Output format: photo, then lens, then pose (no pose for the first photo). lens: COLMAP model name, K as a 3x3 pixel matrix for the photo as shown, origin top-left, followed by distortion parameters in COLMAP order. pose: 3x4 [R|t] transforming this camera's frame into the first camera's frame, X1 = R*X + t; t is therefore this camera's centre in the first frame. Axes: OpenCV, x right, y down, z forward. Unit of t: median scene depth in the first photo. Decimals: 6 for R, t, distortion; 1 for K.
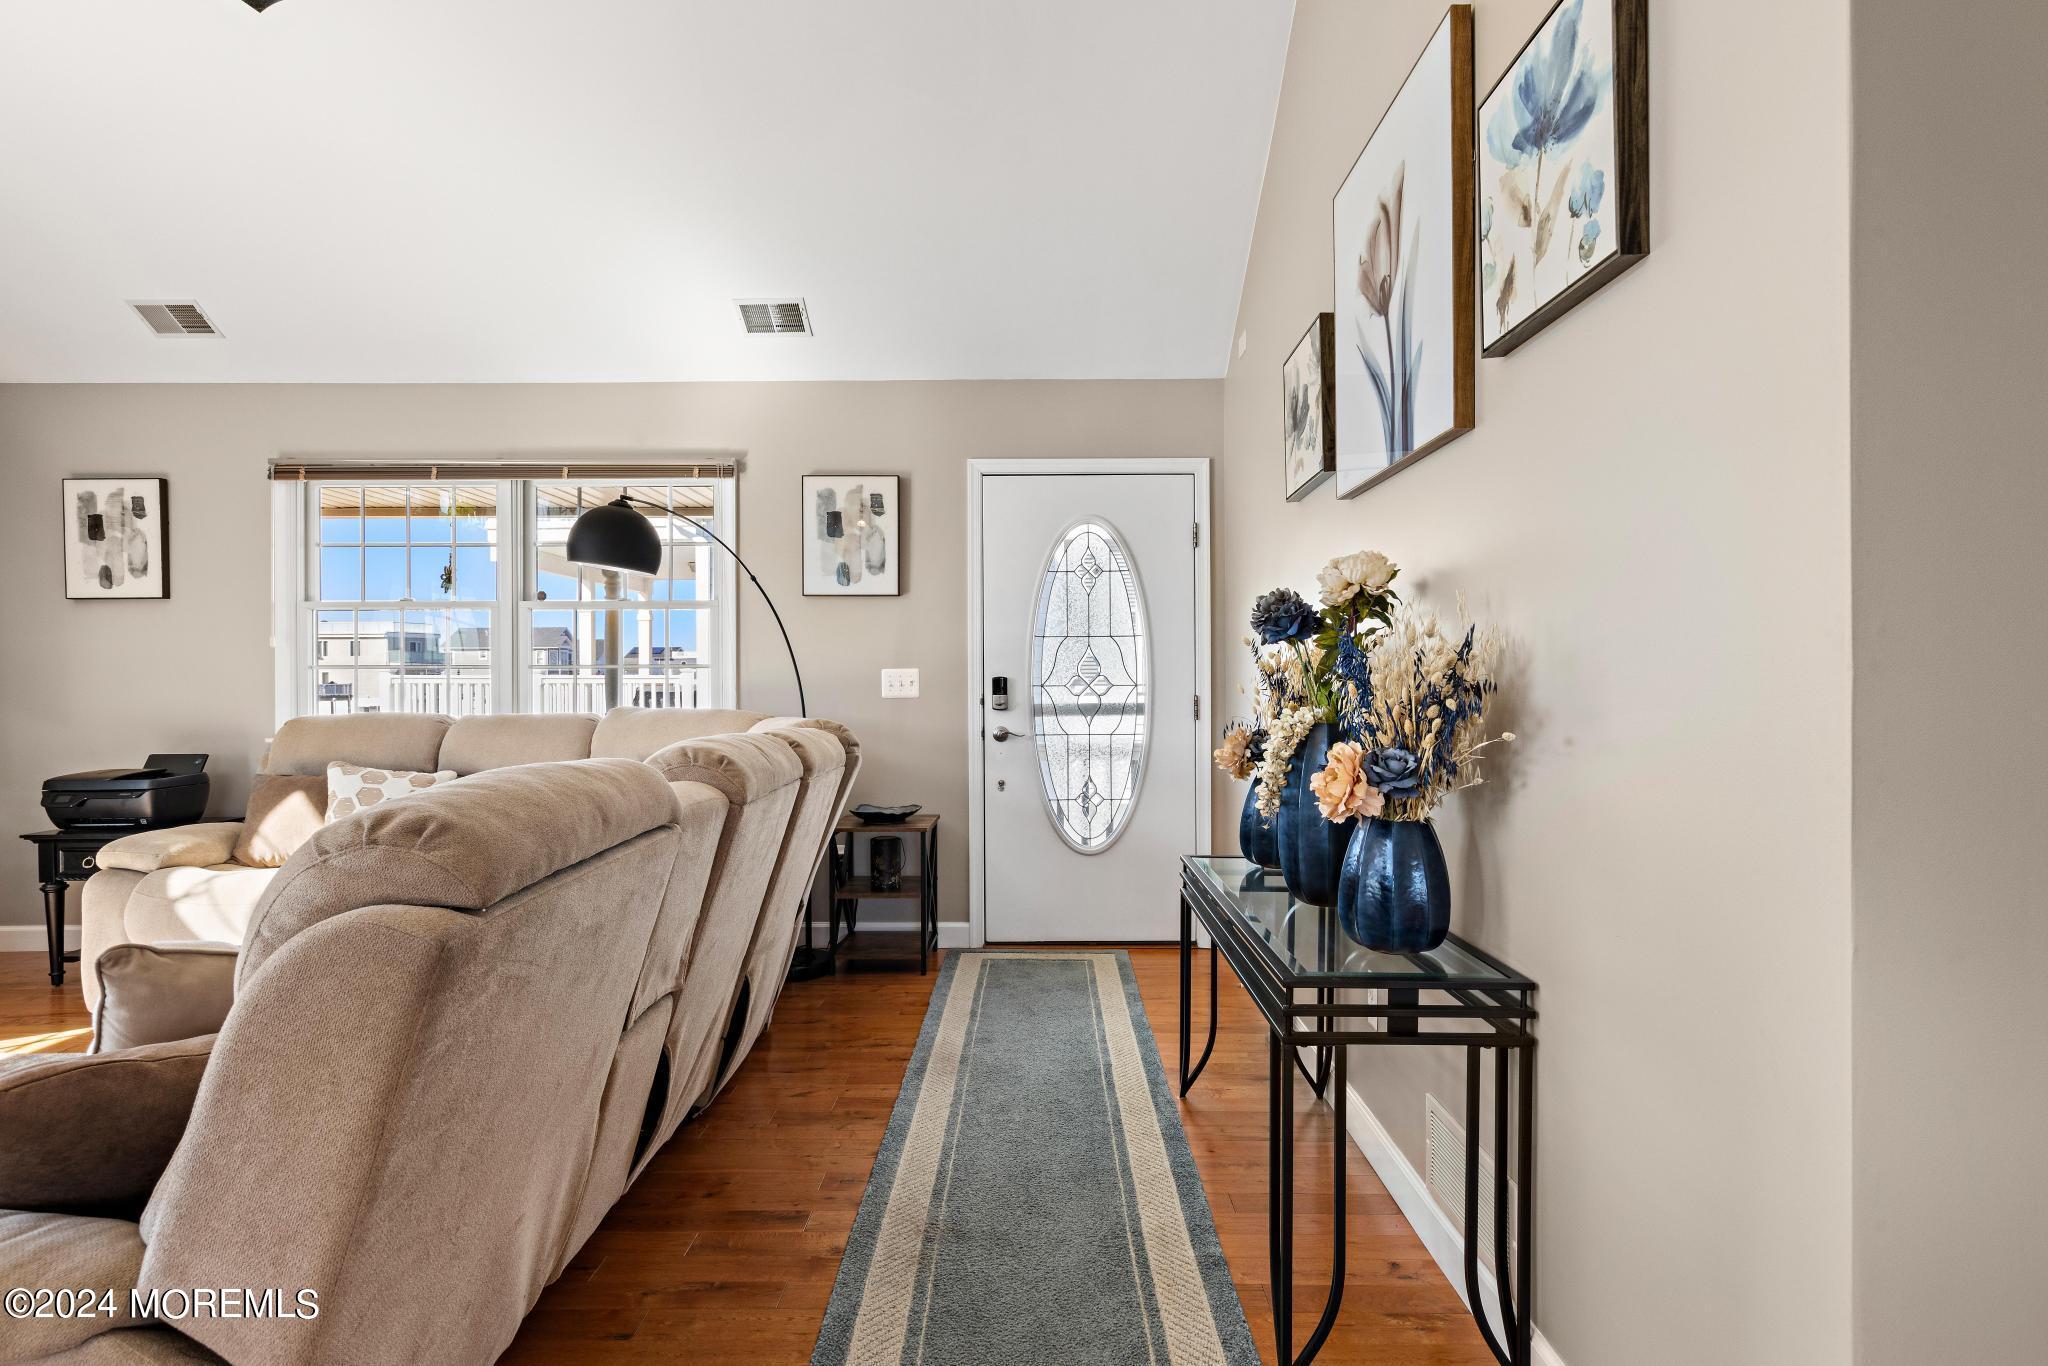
lens RADIAL K [[1047.1, 0, 1024.0], [0, 1047.1, 683.0], [0, 0, 1]] dist [0.013247, -0.000011]
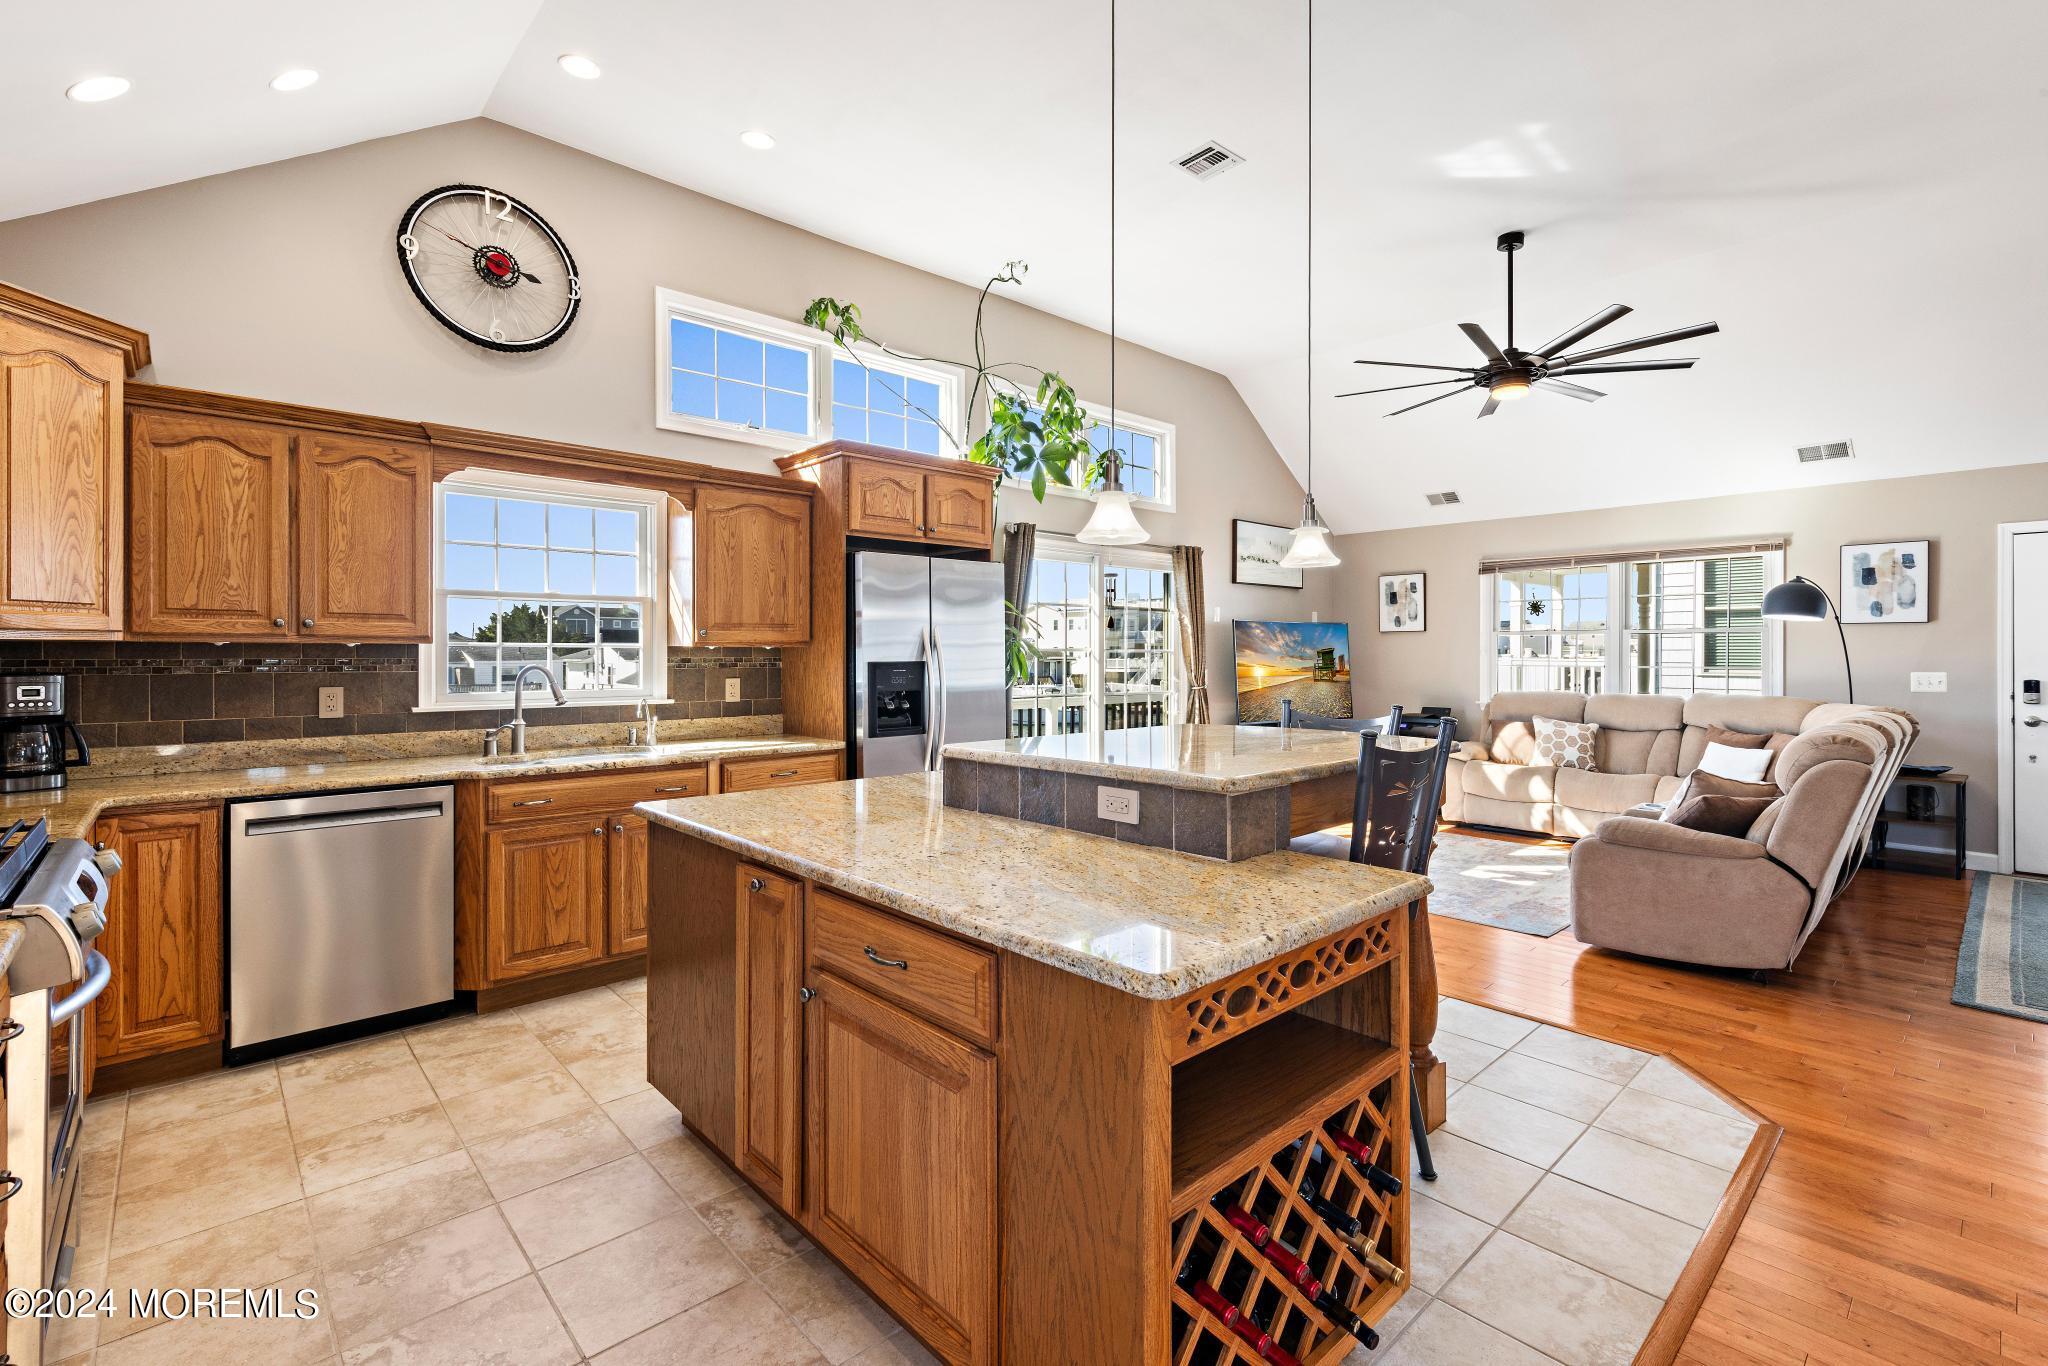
lens RADIAL K [[908.4, 0, 1029.3], [0, 908.4, 654.2], [0, 0, 1]] dist [0.002119, 0.000396]
pose [[0.688076, 0.004902, -0.725622, -0.060873], [-0.003928, 0.999988, 0.003030, -0.038120], [0.725628, 0.000765, 0.688087, -0.783763]]
